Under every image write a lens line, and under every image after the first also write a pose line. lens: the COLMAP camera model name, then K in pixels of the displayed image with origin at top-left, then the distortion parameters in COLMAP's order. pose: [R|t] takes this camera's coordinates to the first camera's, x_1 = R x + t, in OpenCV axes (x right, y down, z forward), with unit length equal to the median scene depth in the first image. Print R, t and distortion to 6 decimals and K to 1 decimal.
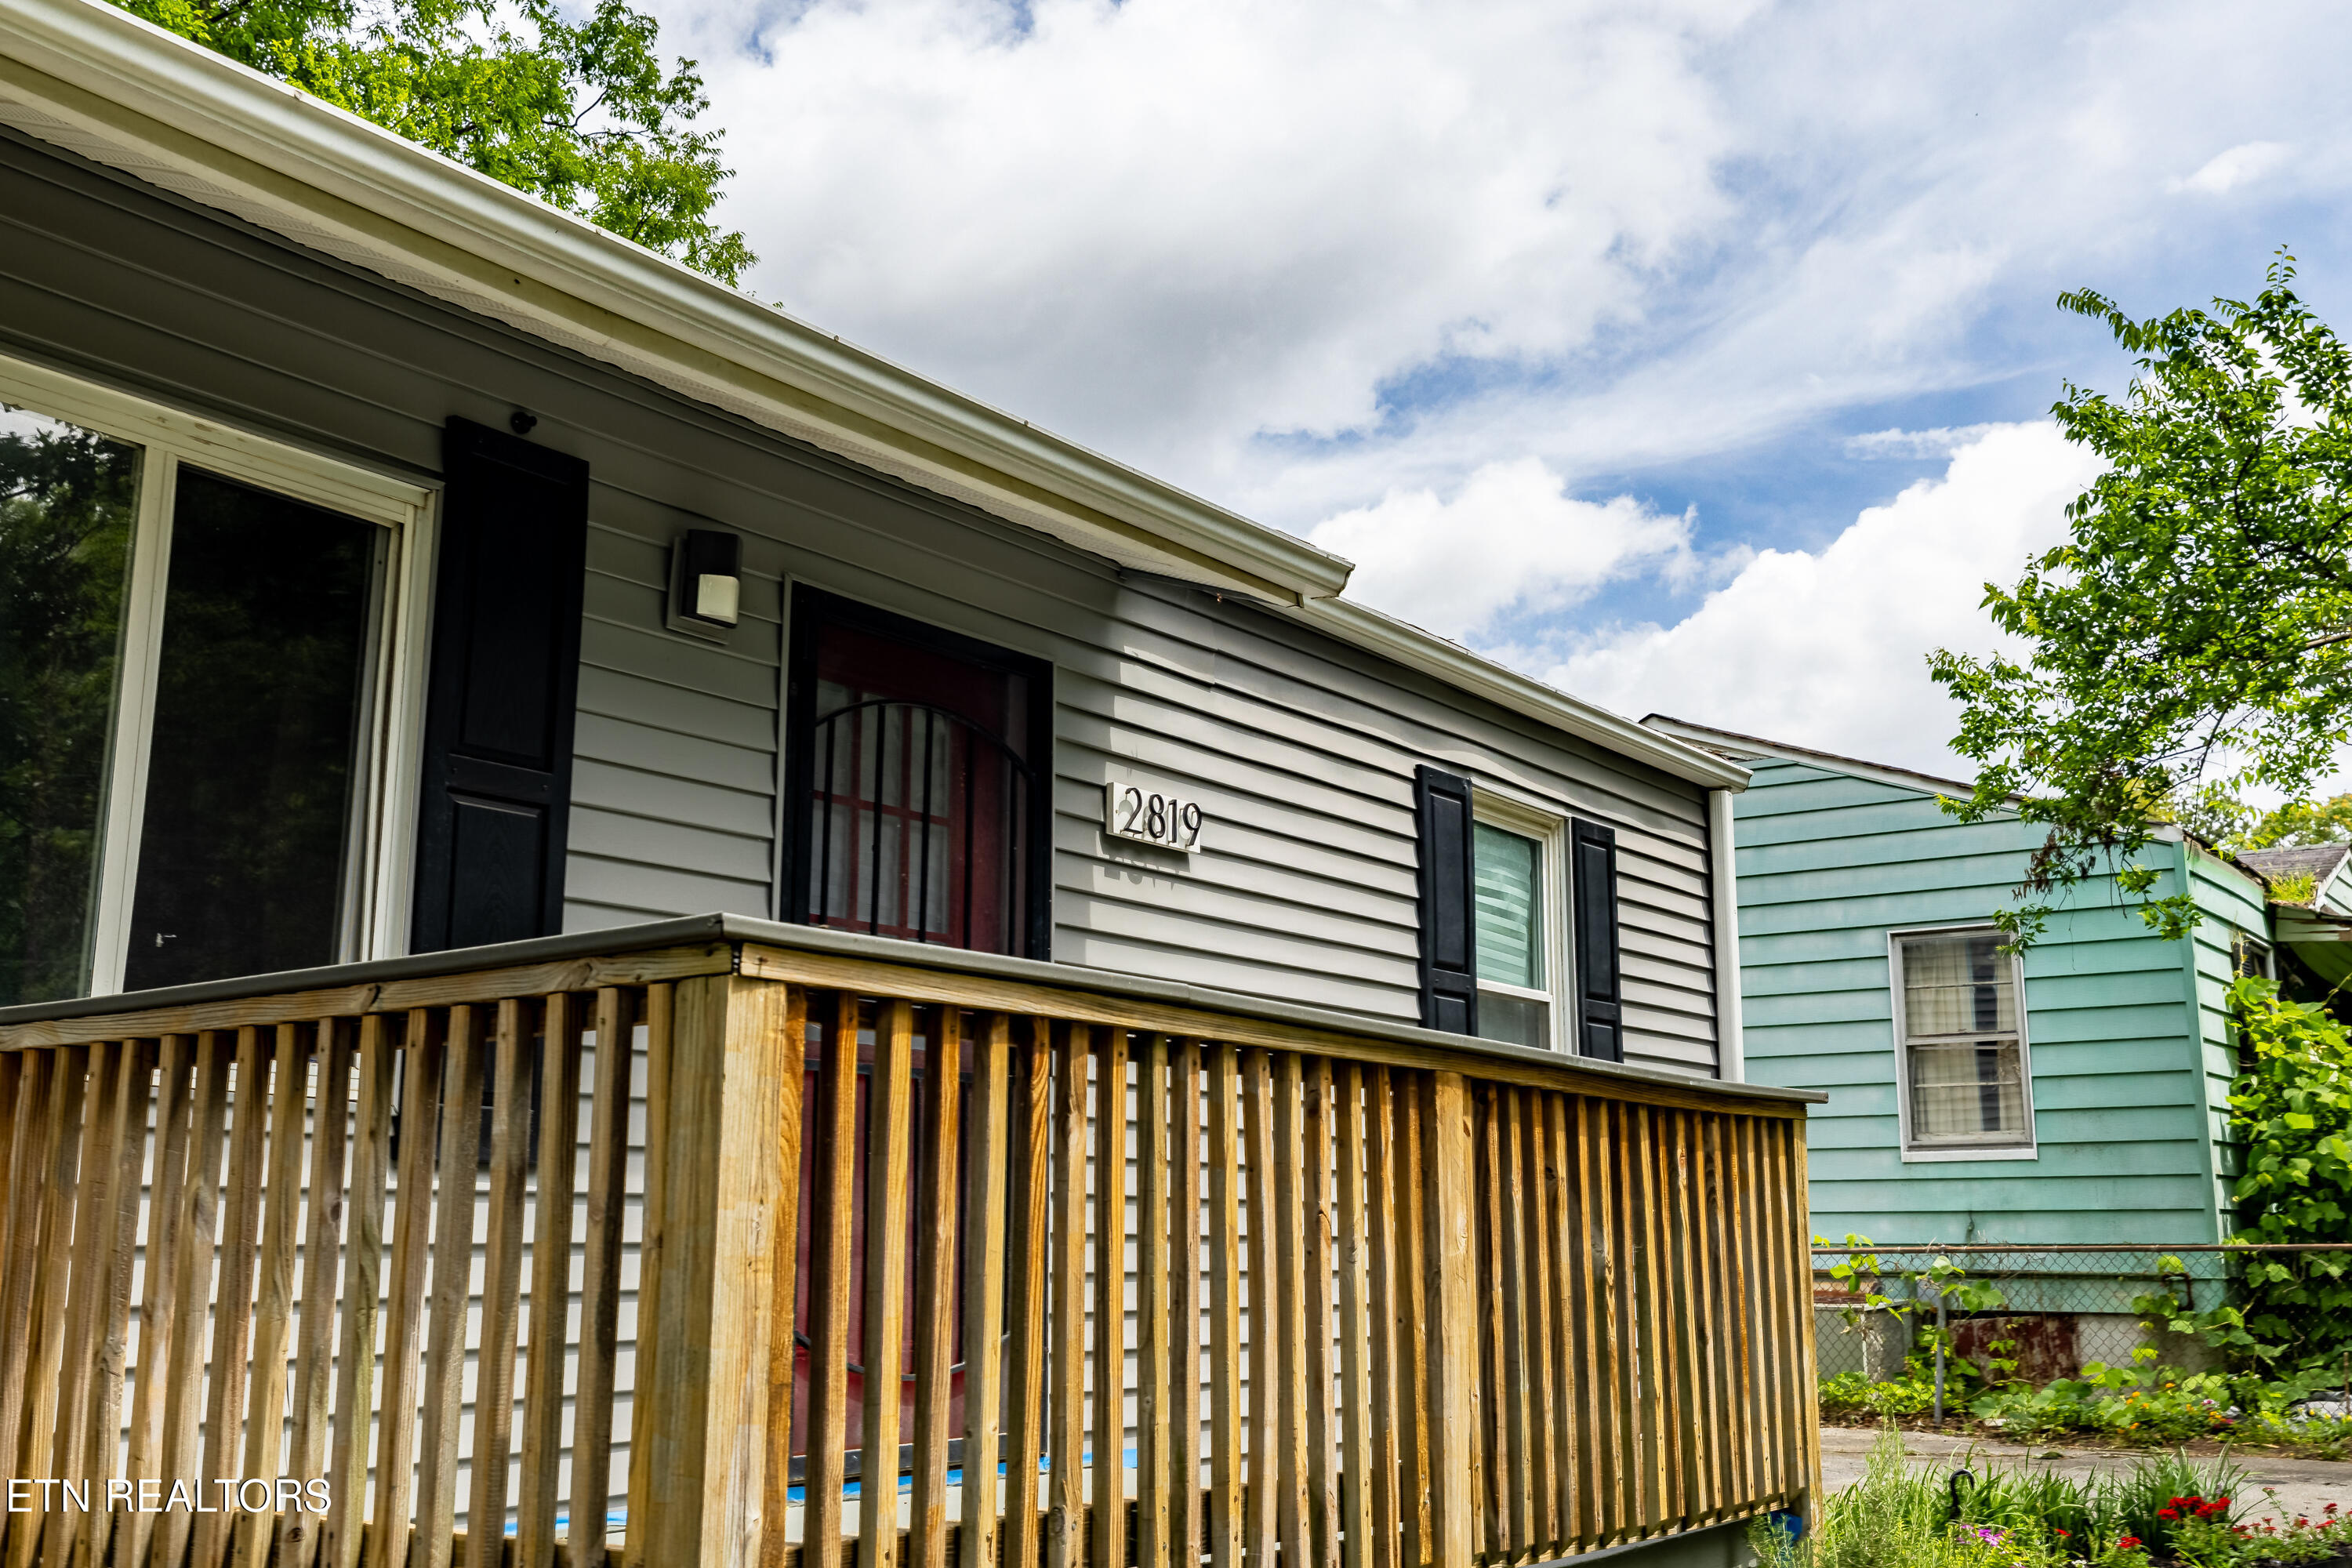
lens RADIAL K [[2193.6, 0, 1176.0], [0, 2193.6, 784.0], [0, 0, 1]] dist [-0.000056, -0.000113]
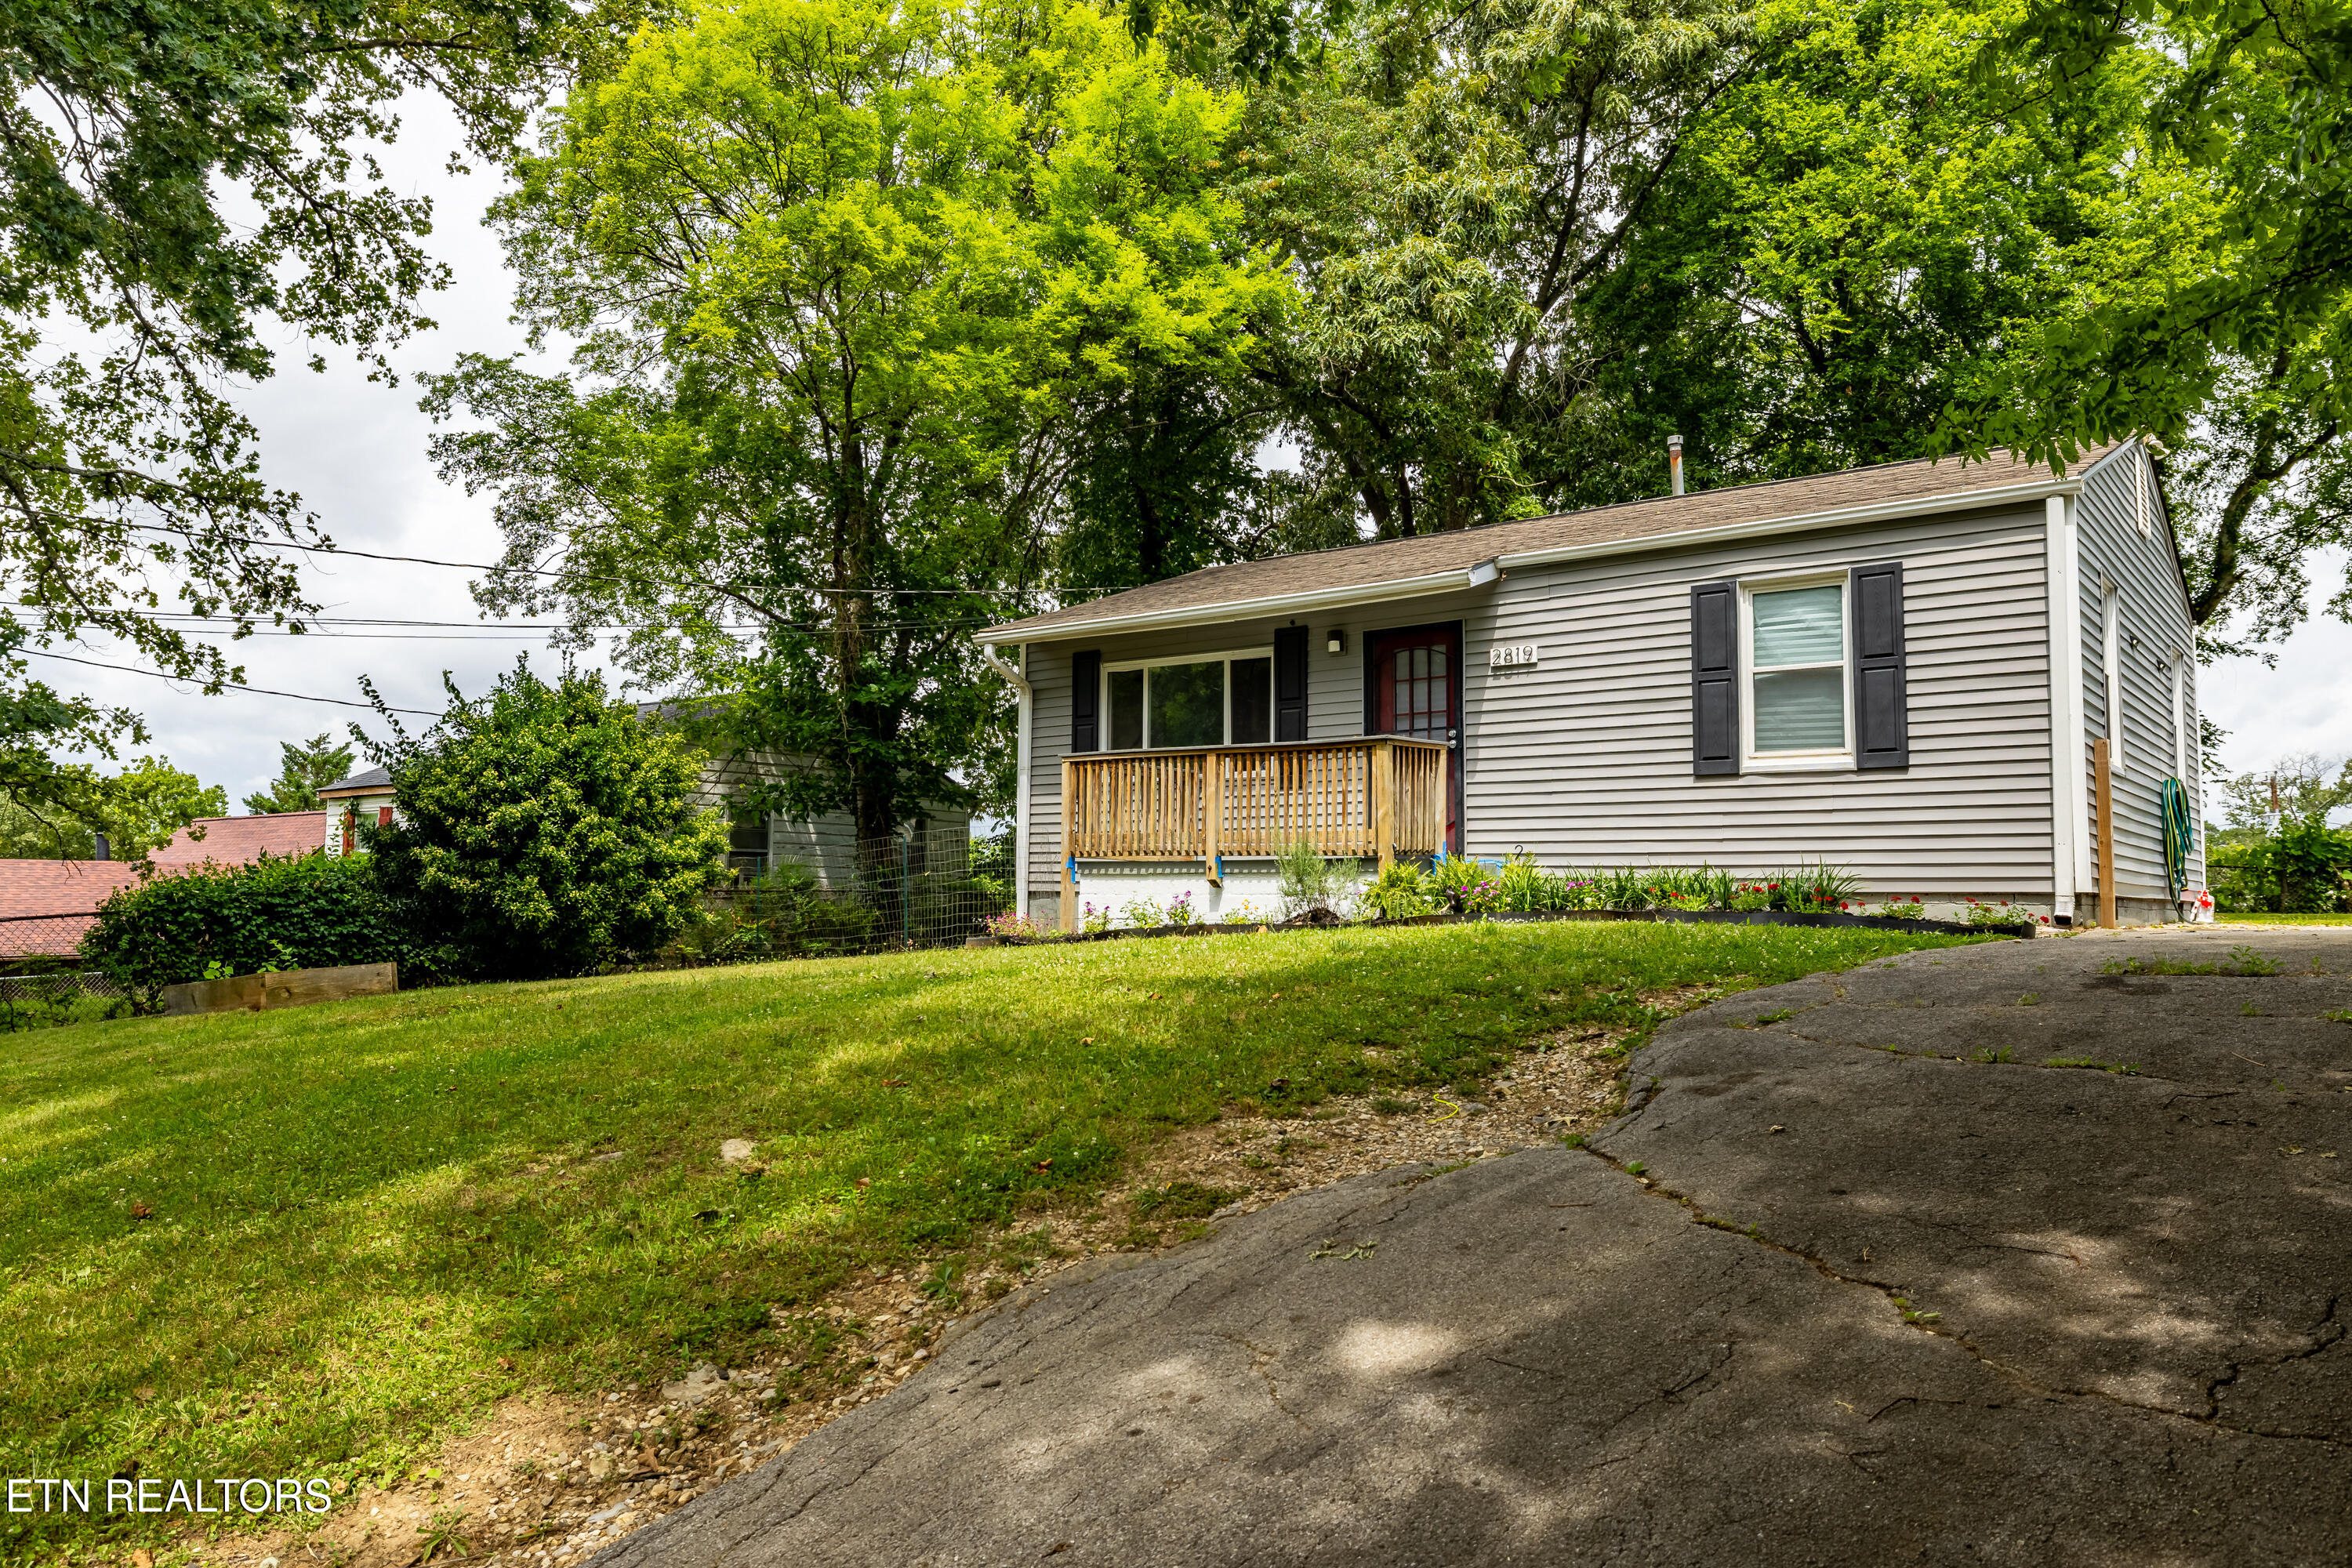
lens RADIAL K [[1593.7, 0, 1176.0], [0, 1593.7, 784.0], [0, 0, 1]] dist [0.000112, -0.000015]
pose [[-0.022206, -0.073893, -0.997019, 2.206757], [0.191982, 0.978390, -0.076788, 0.271721], [0.981147, -0.193115, -0.007540, 0.550331]]
